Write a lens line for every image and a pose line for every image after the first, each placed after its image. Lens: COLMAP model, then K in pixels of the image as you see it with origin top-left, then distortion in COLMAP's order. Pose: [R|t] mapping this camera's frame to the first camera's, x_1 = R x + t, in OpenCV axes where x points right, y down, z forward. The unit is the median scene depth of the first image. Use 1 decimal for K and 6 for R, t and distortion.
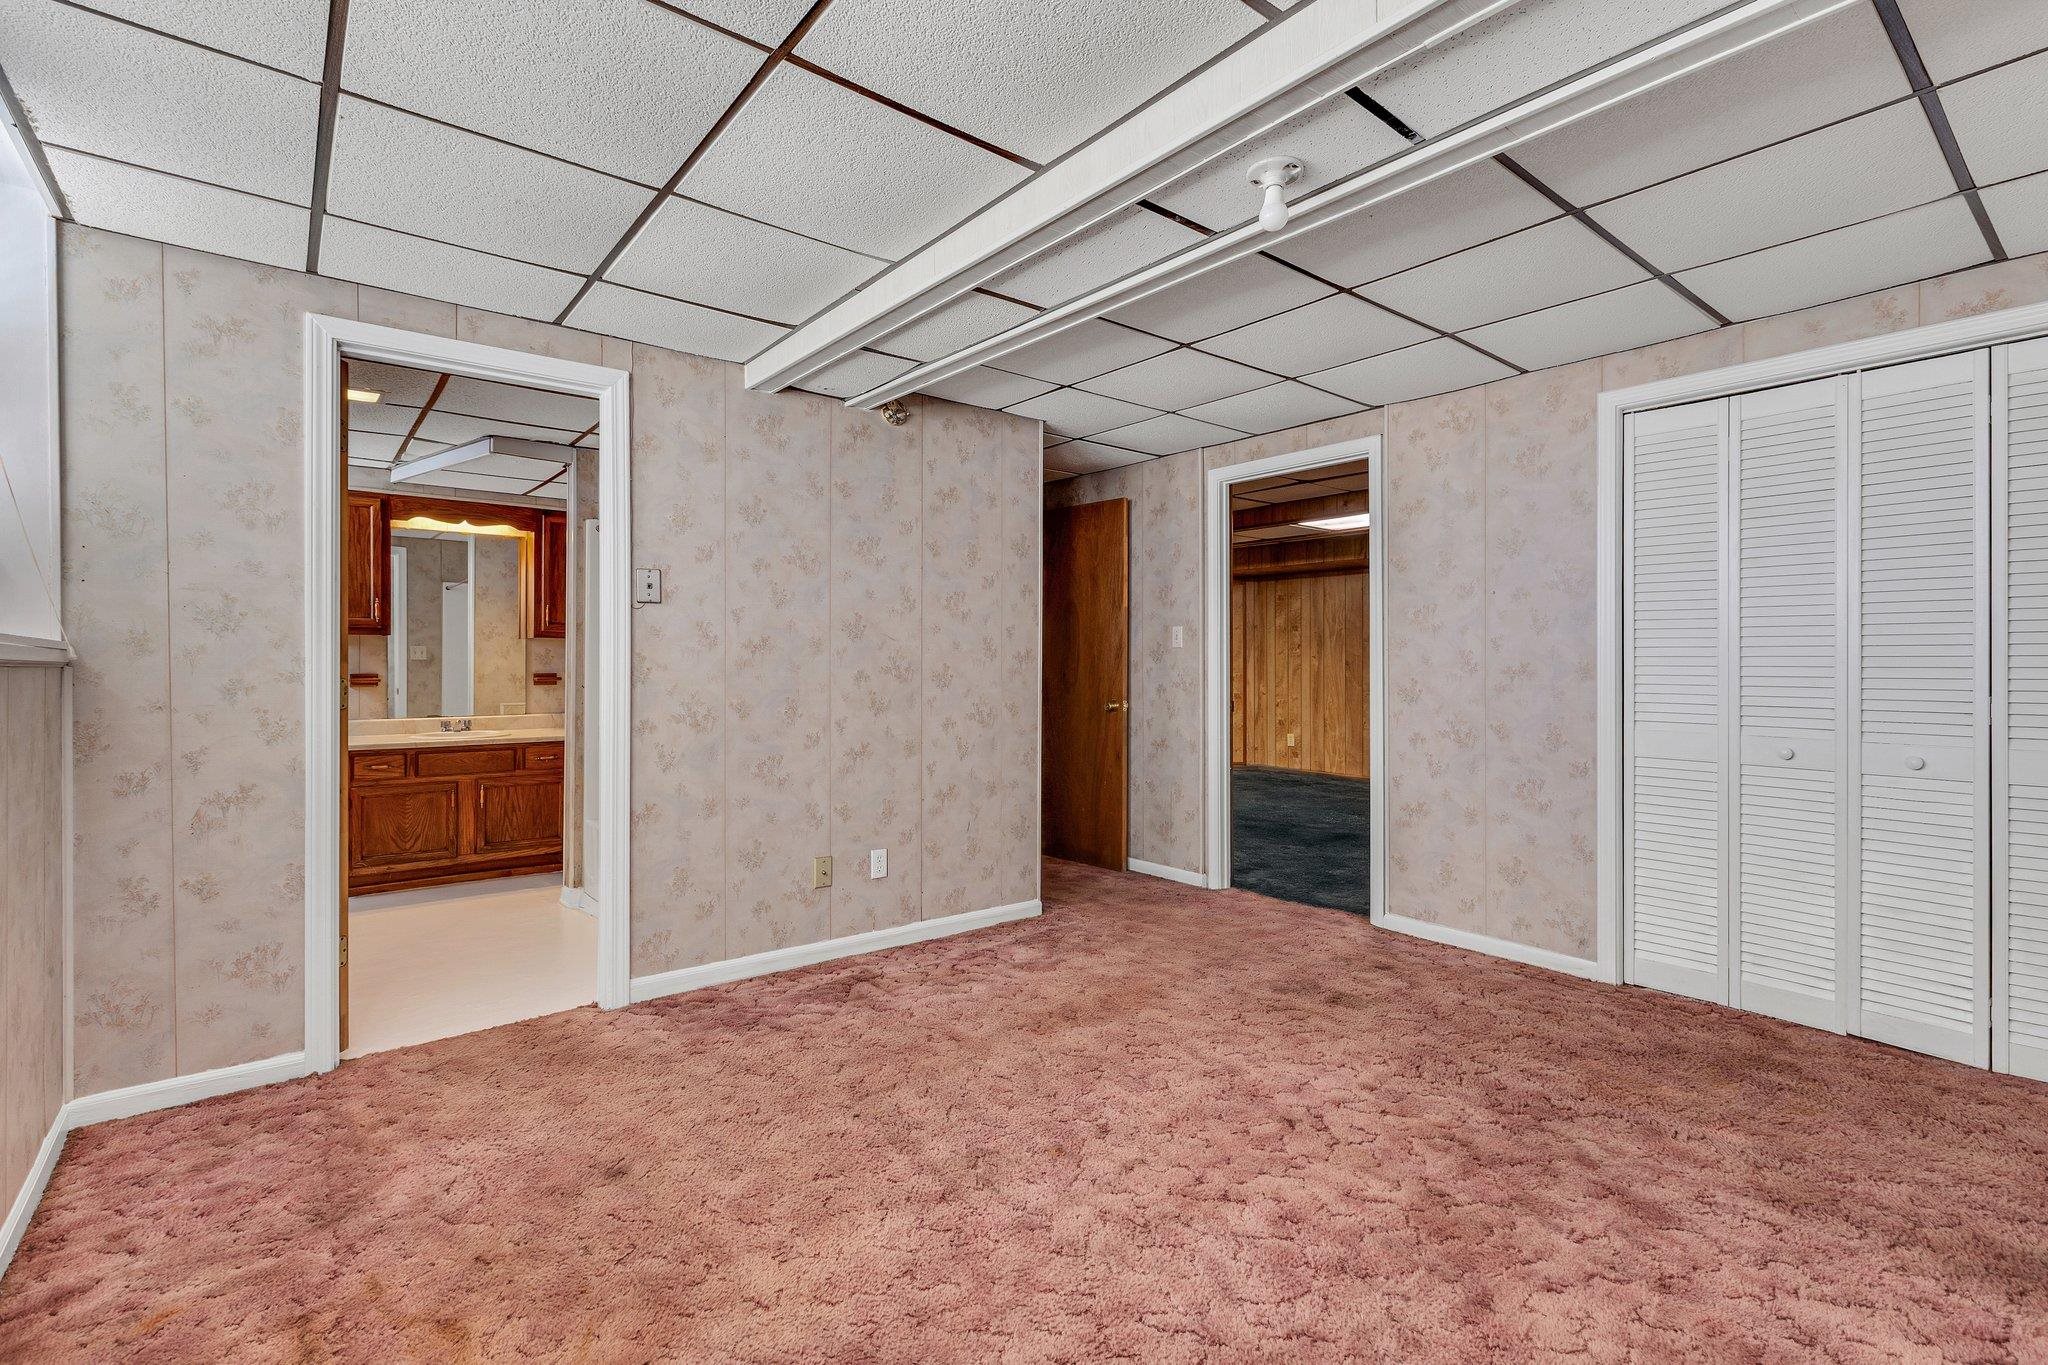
lens RADIAL K [[946.1, 0, 1028.1], [0, 946.1, 673.7], [0, 0, 1]] dist [-0.001461, -0.000253]
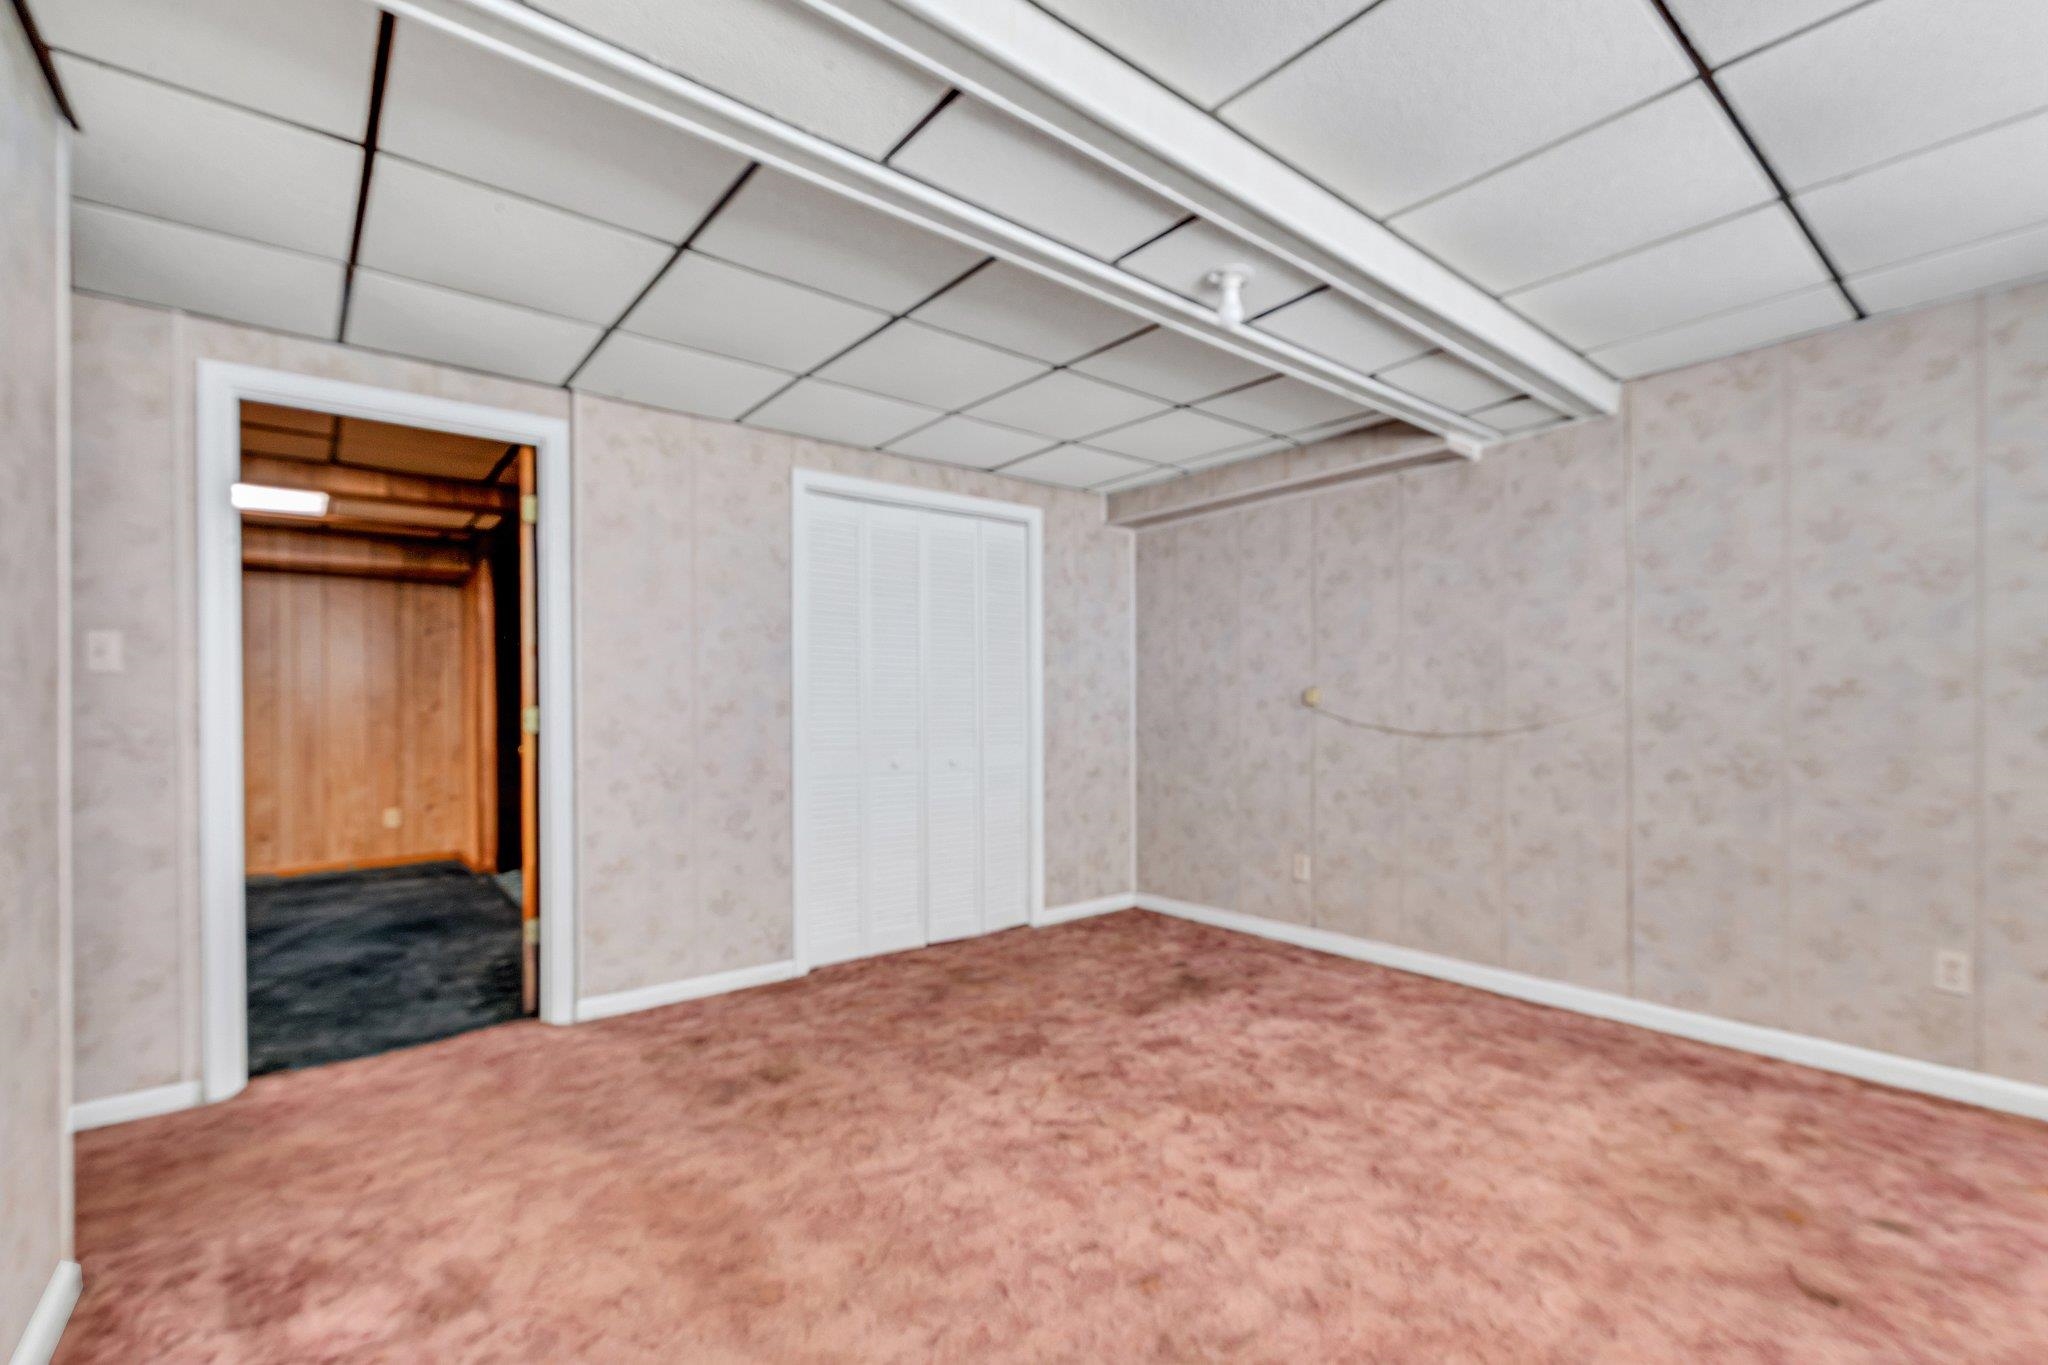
lens RADIAL K [[895.7, 0, 1026.5], [0, 895.7, 706.3], [0, 0, 1]] dist [-0.001036, -0.000369]
pose [[-0.009398, -0.003448, 0.999950, -0.506453], [0.017626, 0.999838, 0.003614, -0.002528], [-0.999800, 0.017659, -0.009335, 0.747707]]
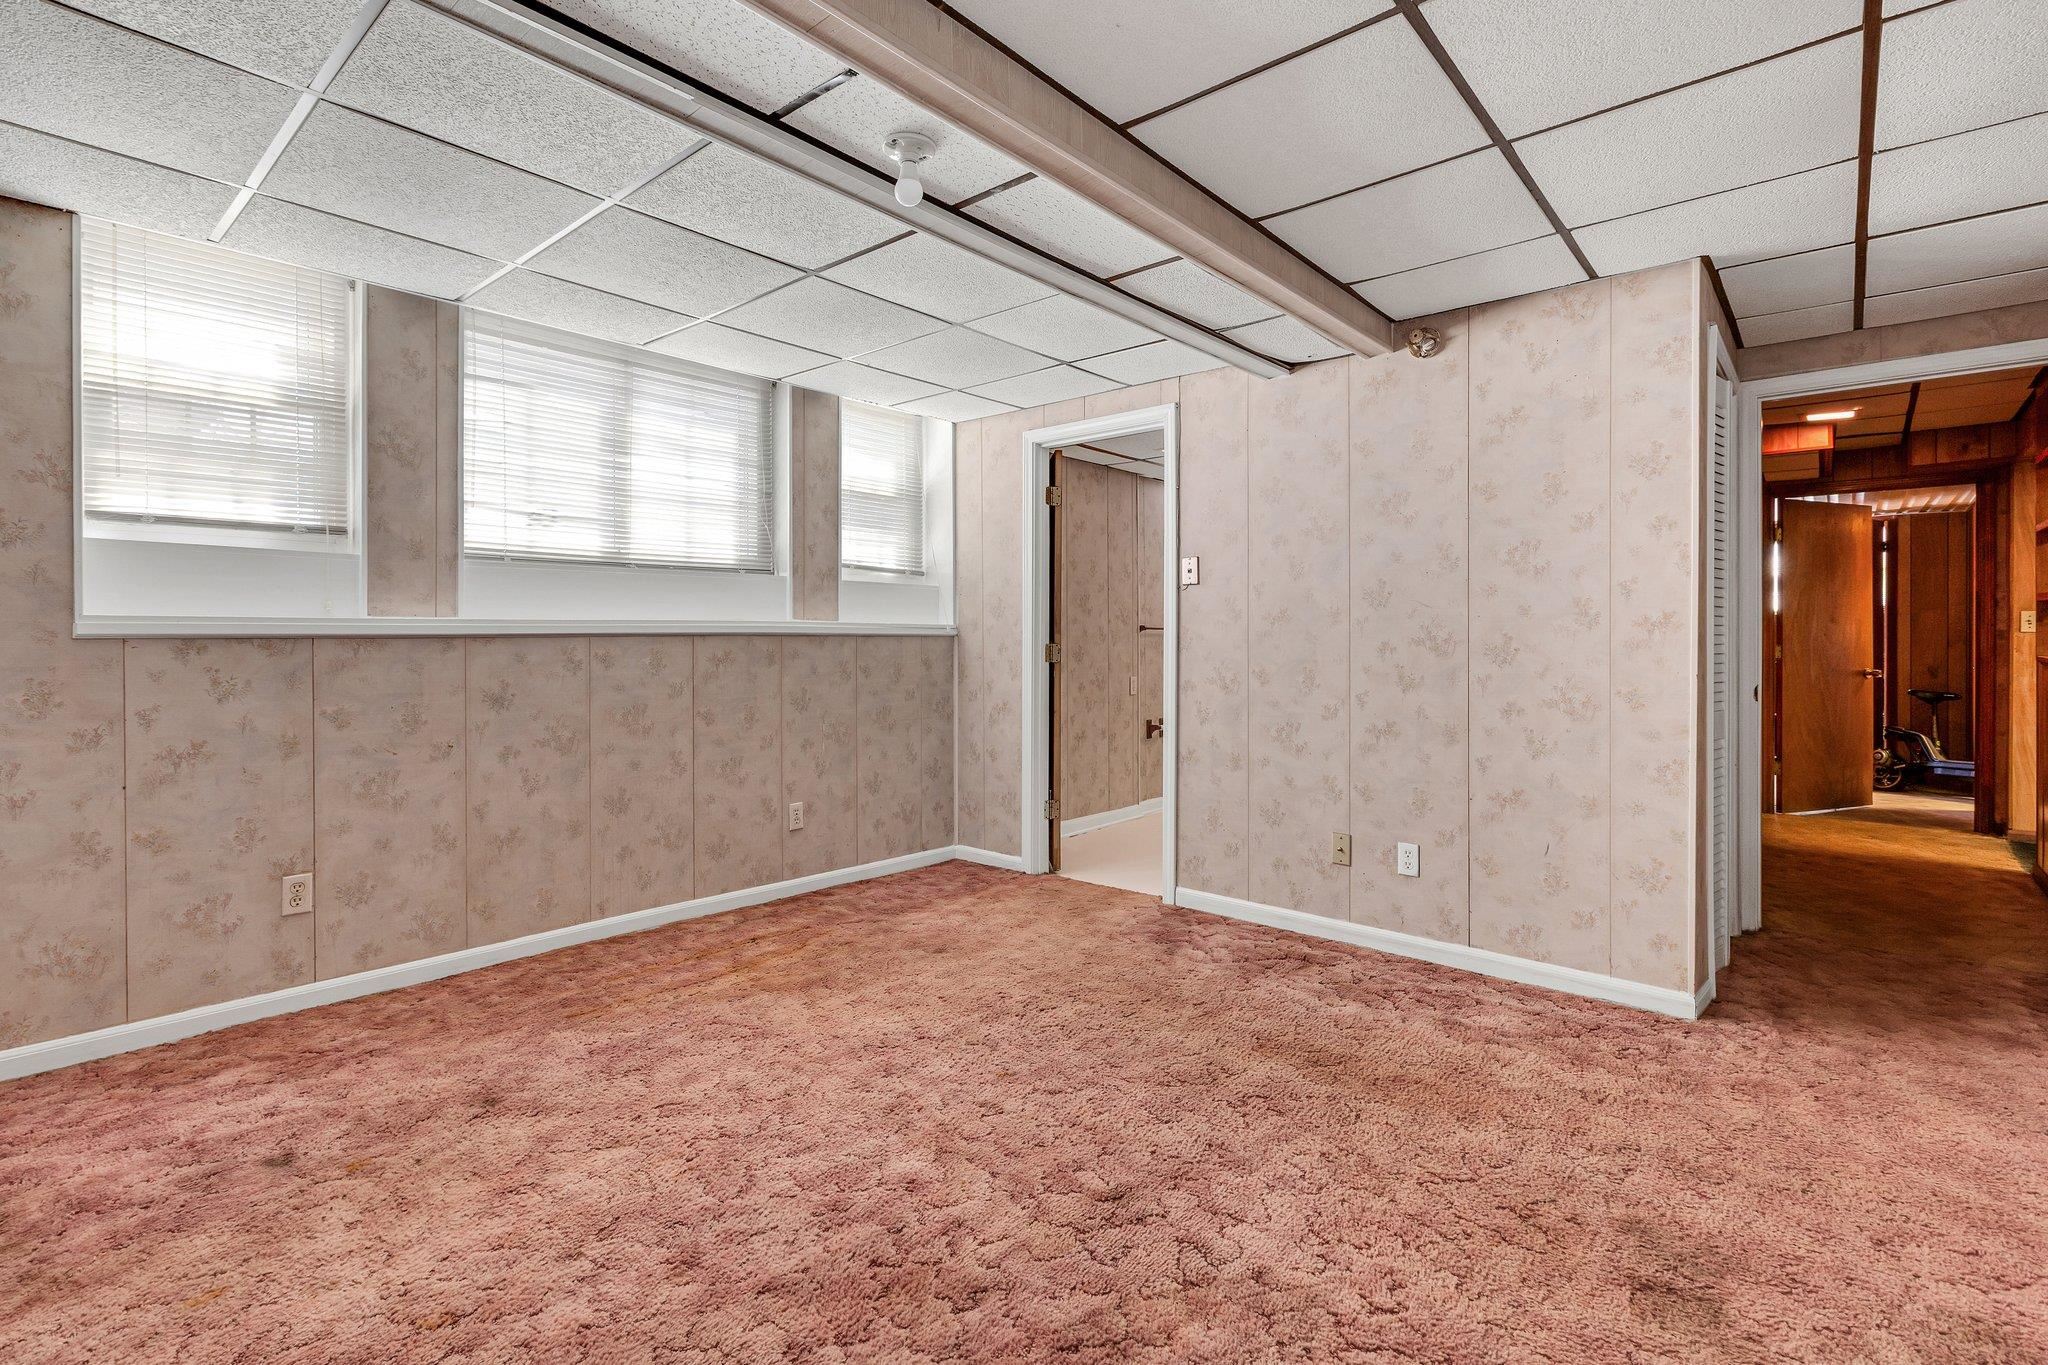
lens RADIAL K [[945.2, 0, 991.4], [0, 945.2, 644.8], [0, 0, 1]] dist [0.001108, 0.000350]
pose [[0.146591, 0.008120, -0.989164, 0.758770], [-0.010106, 0.999926, 0.006711, -0.002776], [0.989146, 0.009012, 0.146662, 0.553602]]
